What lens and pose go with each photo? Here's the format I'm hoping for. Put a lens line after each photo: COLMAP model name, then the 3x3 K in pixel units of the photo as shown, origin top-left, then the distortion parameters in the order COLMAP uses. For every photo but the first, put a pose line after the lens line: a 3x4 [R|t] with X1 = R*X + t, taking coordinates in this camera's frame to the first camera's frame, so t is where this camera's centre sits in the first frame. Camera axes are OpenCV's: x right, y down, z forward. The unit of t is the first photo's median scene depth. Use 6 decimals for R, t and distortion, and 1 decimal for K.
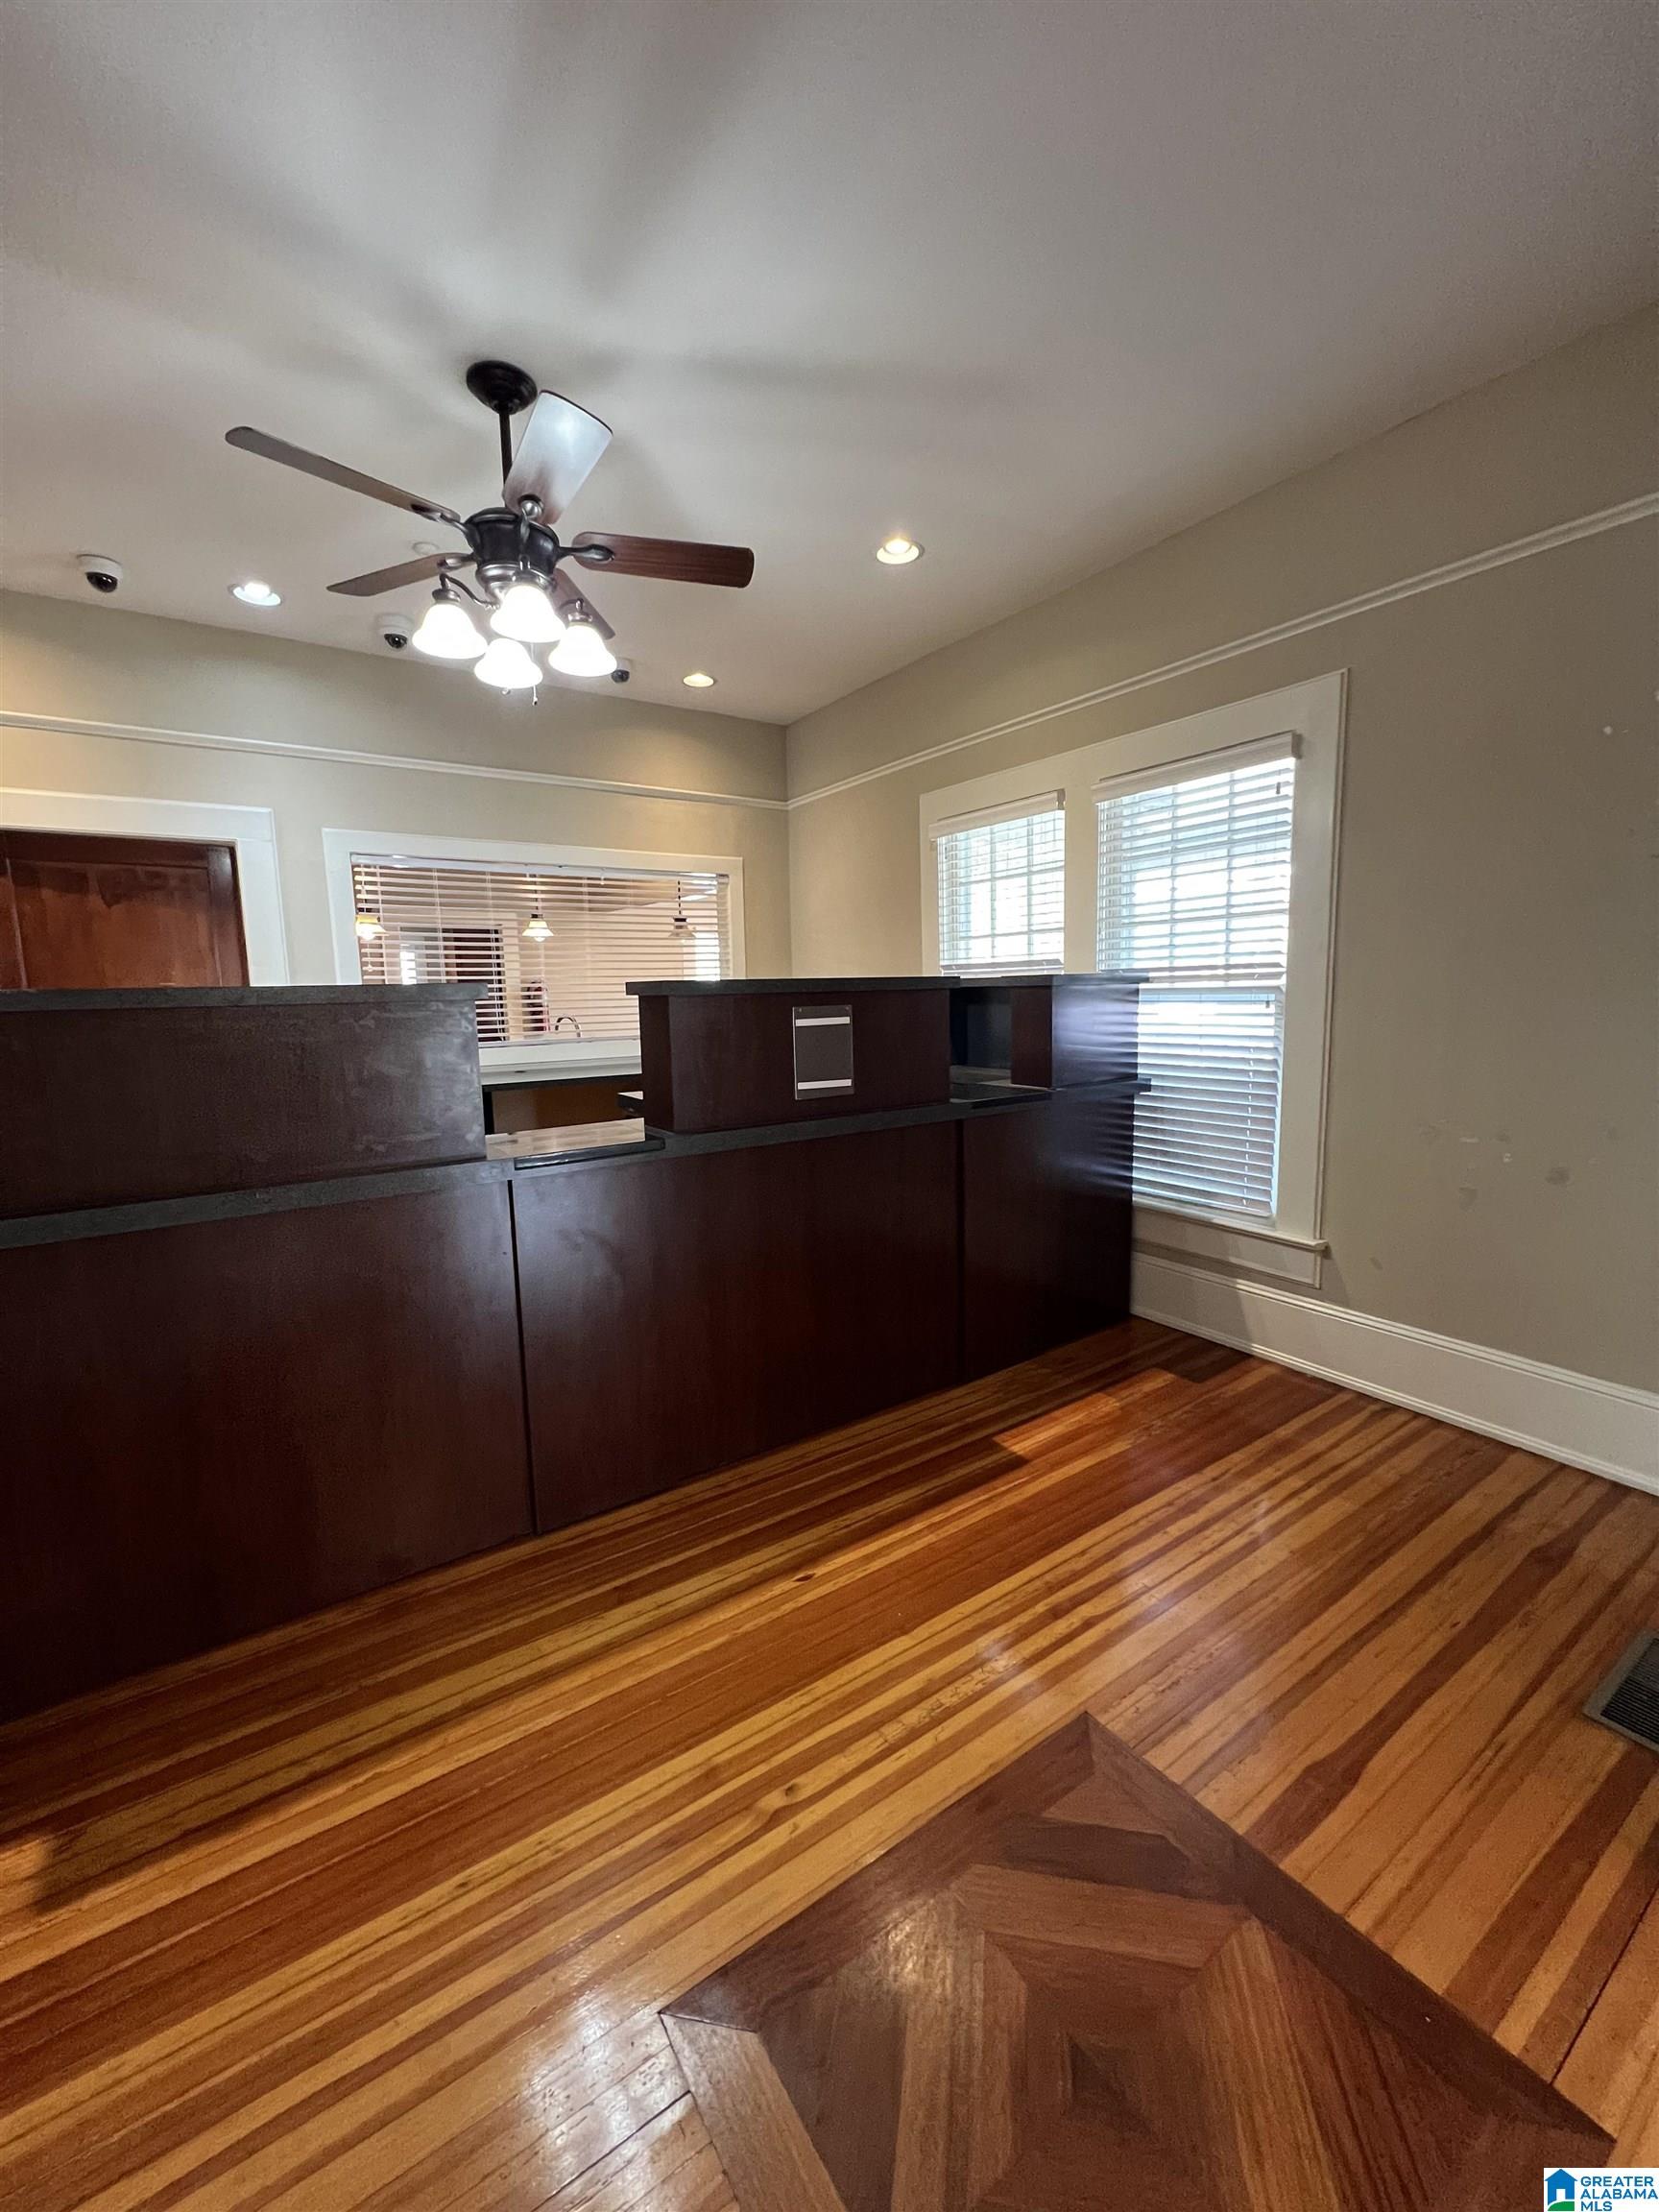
lens RADIAL K [[882.1, 0, 828.1], [0, 882.1, 1108.3], [0, 0, 1]] dist [-0.002962, 0.001044]
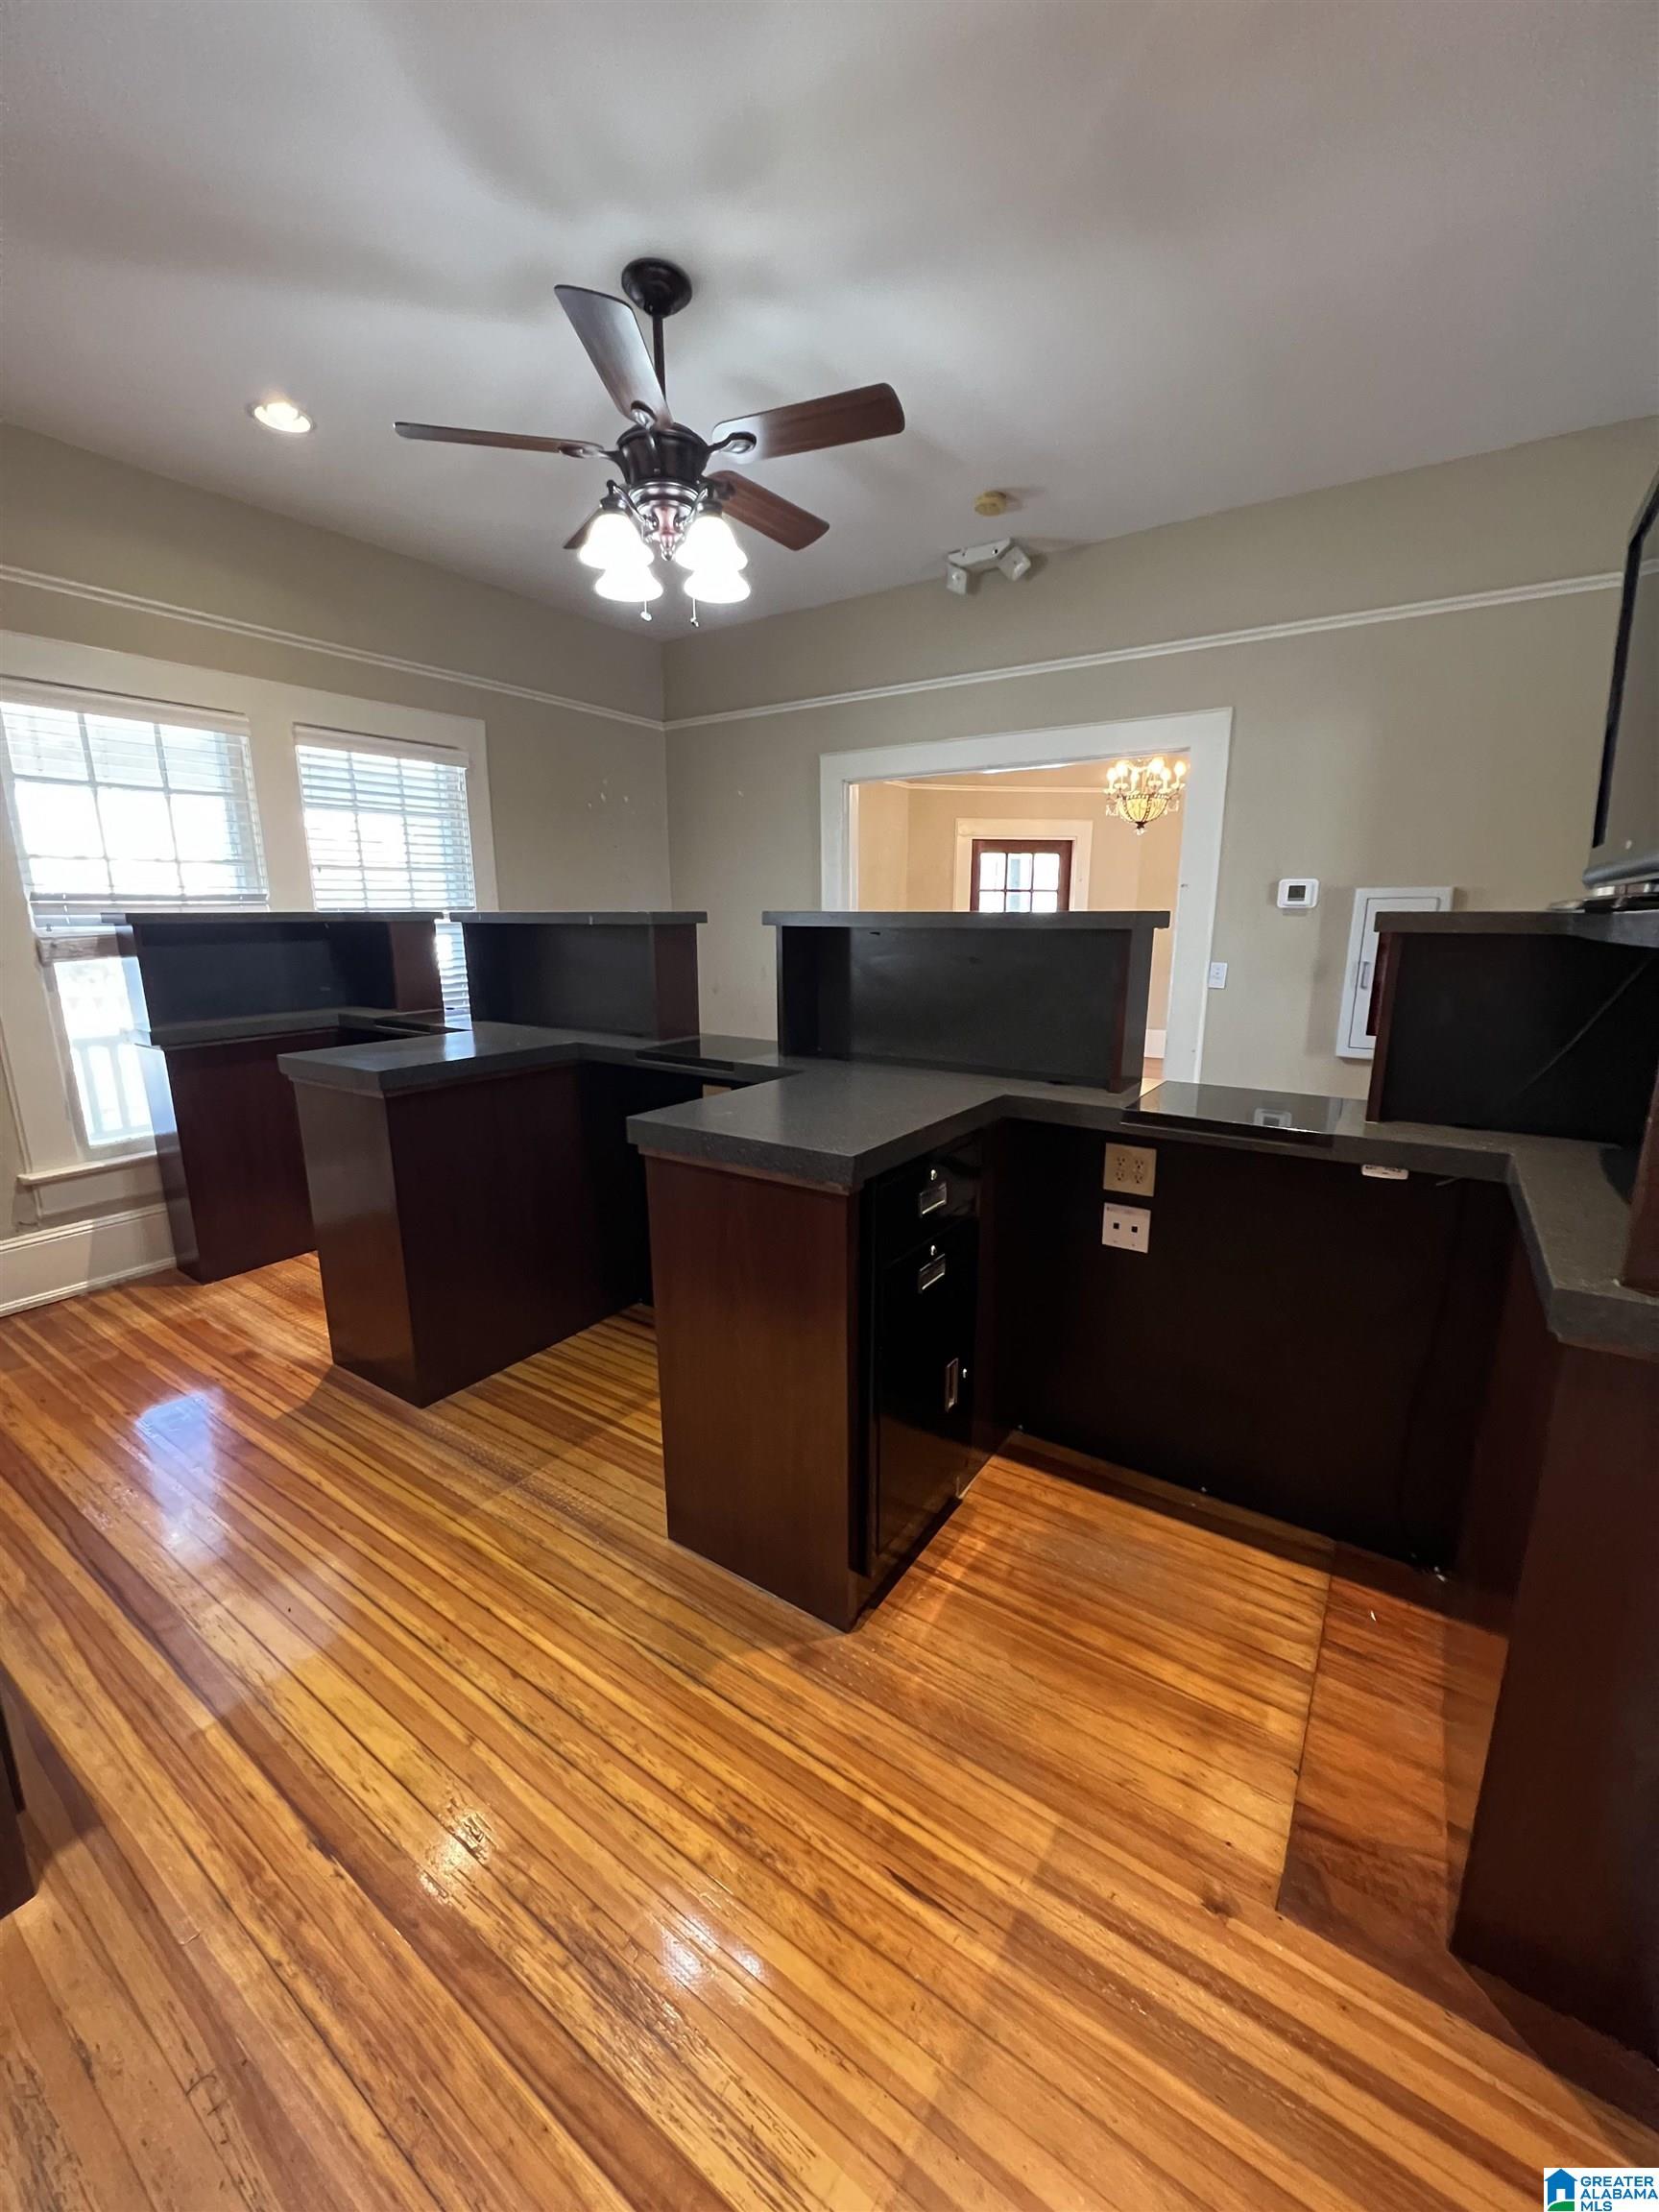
lens RADIAL K [[882.1, 0, 828.1], [0, 882.1, 1108.3], [0, 0, 1]] dist [-0.002962, 0.001044]
pose [[-0.363856, -0.182967, 0.913308, -1.084679], [0.137664, 0.959186, 0.247002, -0.122690], [-0.921226, 0.215603, -0.323818, 0.975996]]
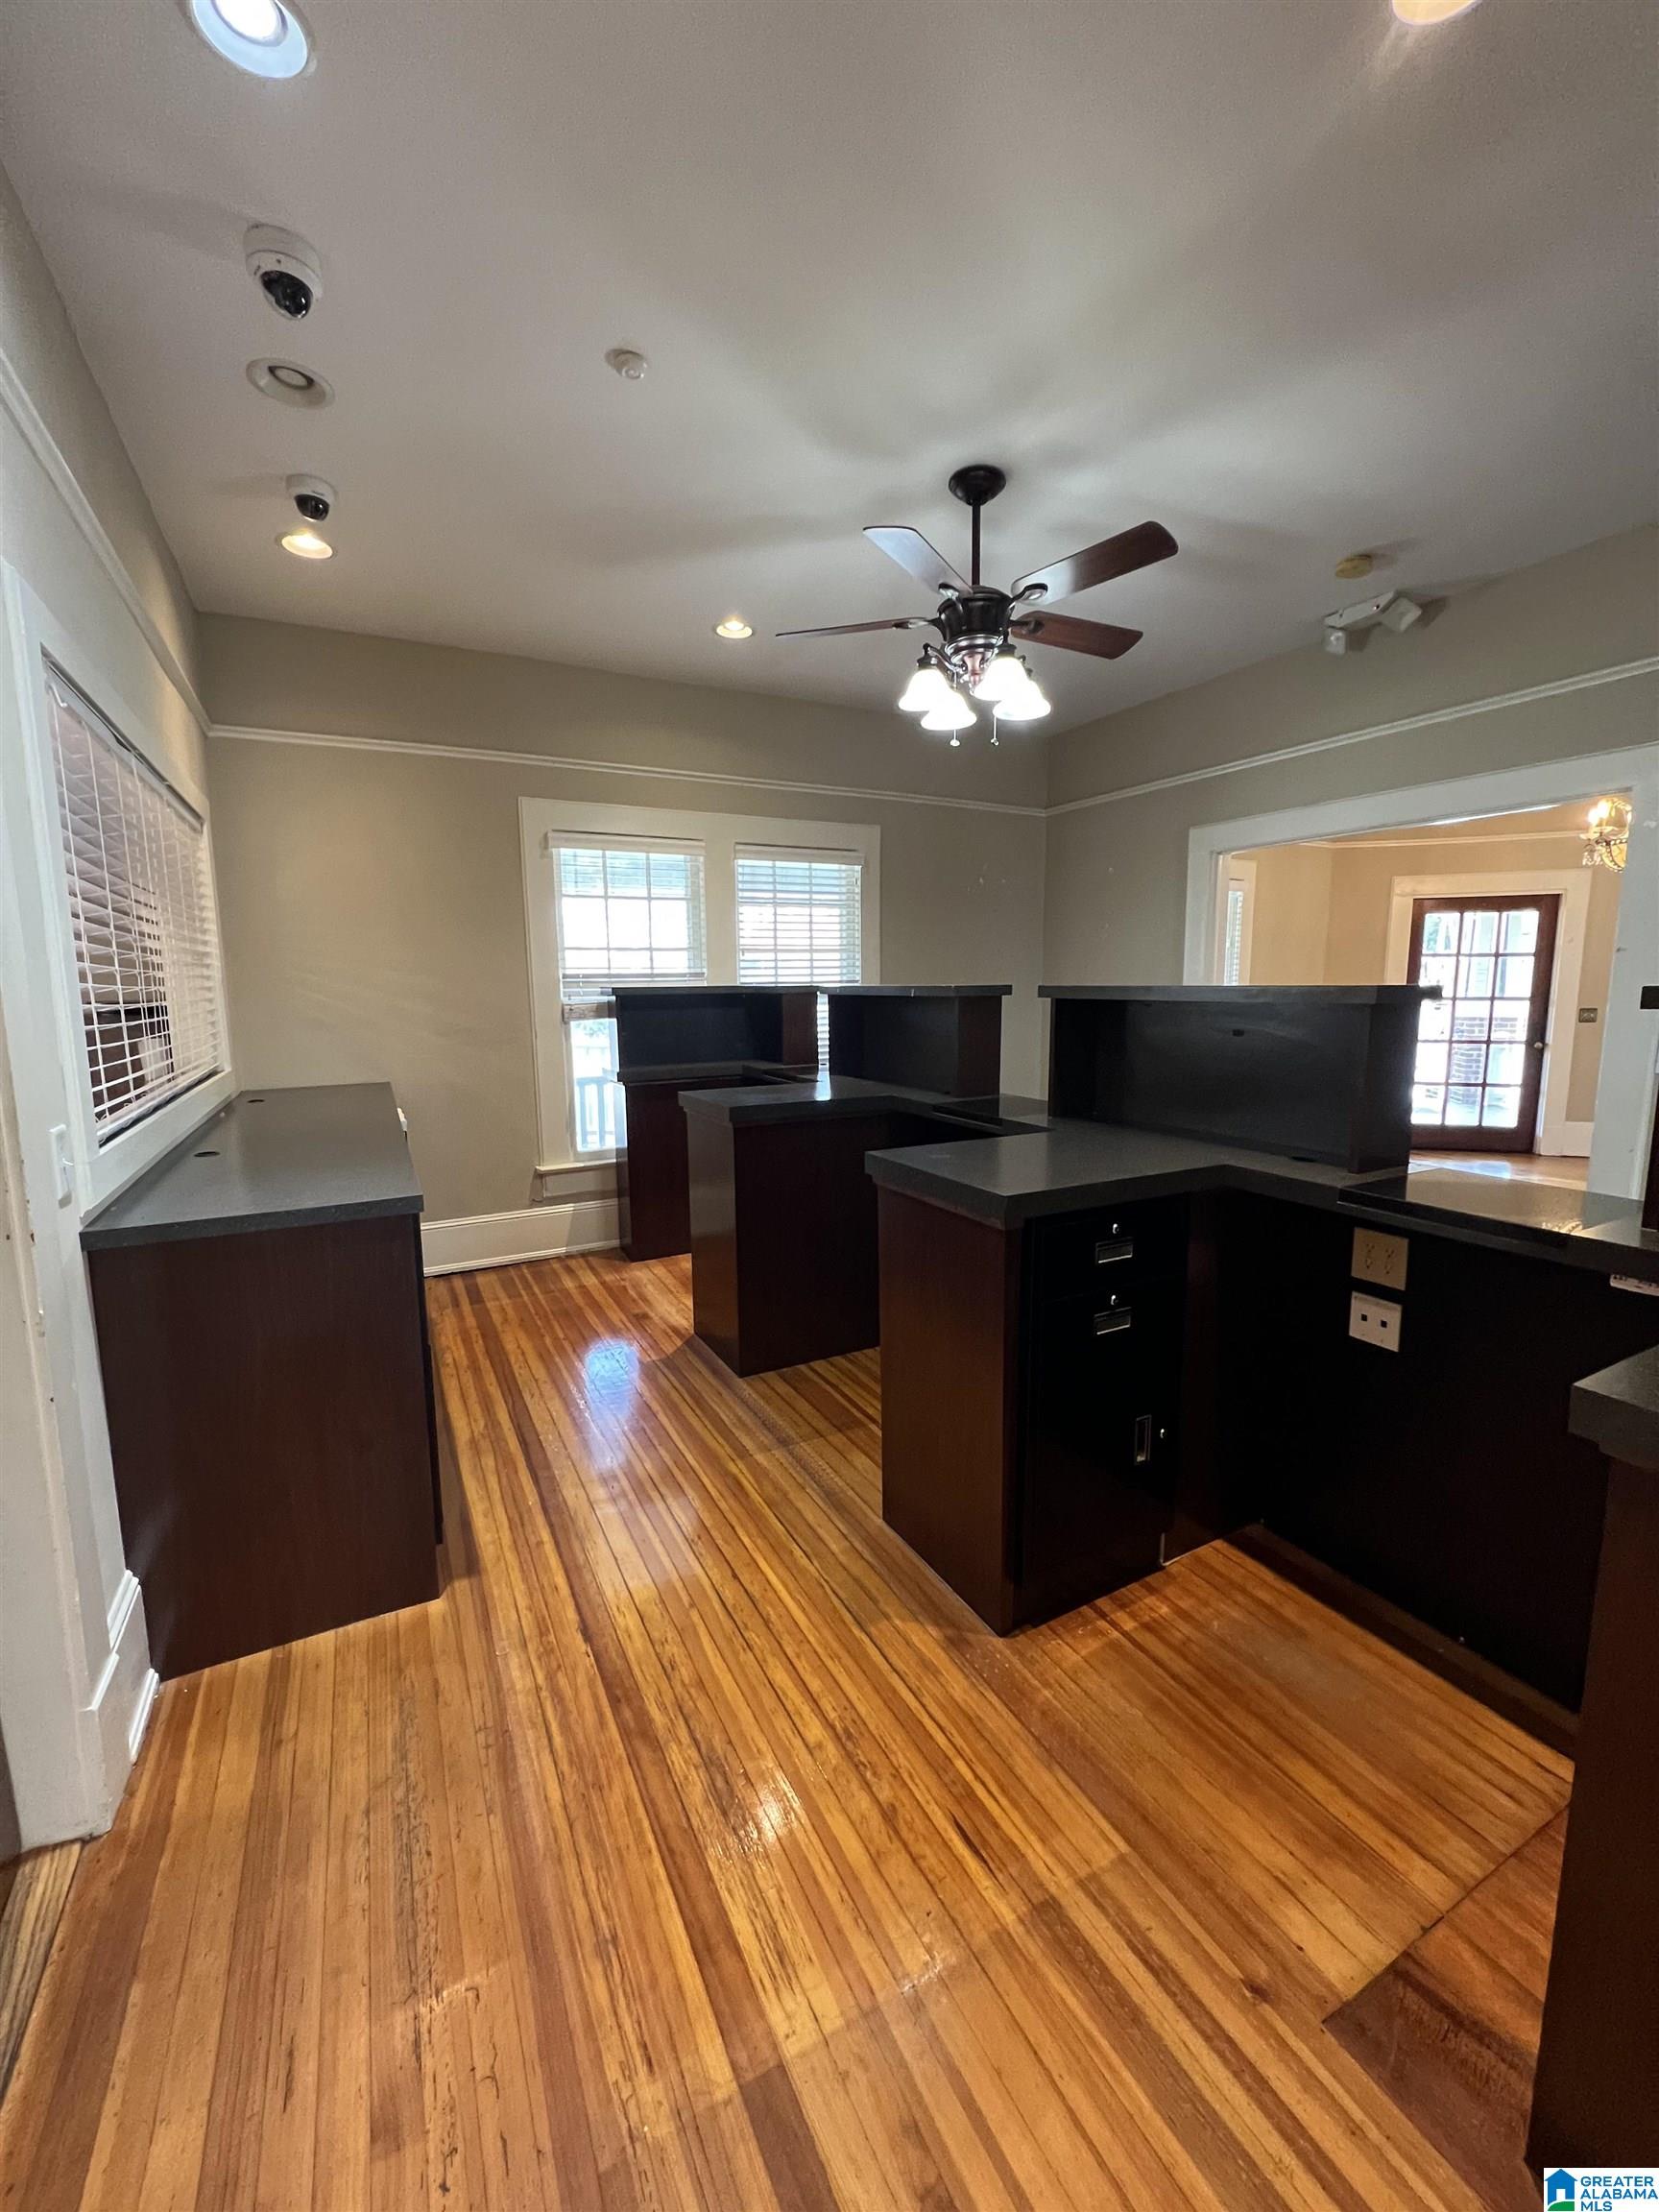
lens RADIAL K [[882.1, 0, 828.1], [0, 882.1, 1108.3], [0, 0, 1]] dist [-0.002962, 0.001044]
pose [[0.112192, -0.121877, 0.986184, -1.215030], [0.143969, 0.983972, 0.105225, -0.106996], [-0.983202, 0.130174, 0.127940, 0.844627]]
